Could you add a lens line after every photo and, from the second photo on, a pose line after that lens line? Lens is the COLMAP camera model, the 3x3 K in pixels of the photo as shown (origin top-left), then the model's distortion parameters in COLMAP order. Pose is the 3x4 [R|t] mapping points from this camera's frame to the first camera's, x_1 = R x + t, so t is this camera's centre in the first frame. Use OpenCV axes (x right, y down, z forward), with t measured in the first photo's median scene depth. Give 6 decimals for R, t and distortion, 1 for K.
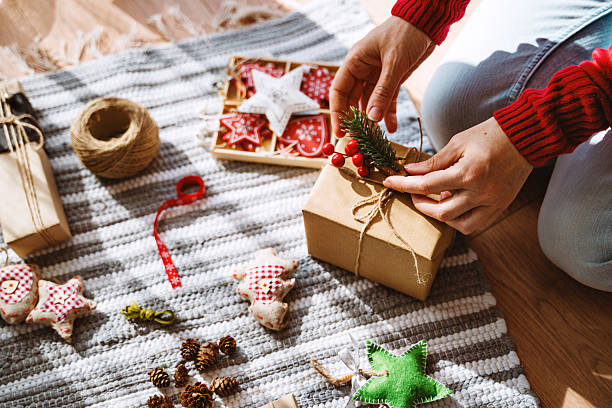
lens RADIAL K [[770.4, 0, 306.0], [0, 770.4, 204.0], [0, 0, 1]] dist [0.078969, 0.000207]
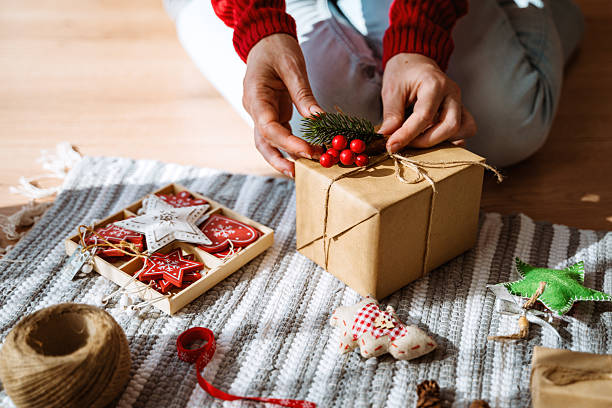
lens RADIAL K [[841.8, 0, 306.0], [0, 841.8, 204.0], [0, 0, 1]] dist [0.101477, 0.091278]
pose [[0.536772, -0.457373, 0.709003, -0.602652], [0.729976, 0.673136, -0.118415, 0.061961], [-0.423095, 0.581117, 0.695193, 0.326980]]
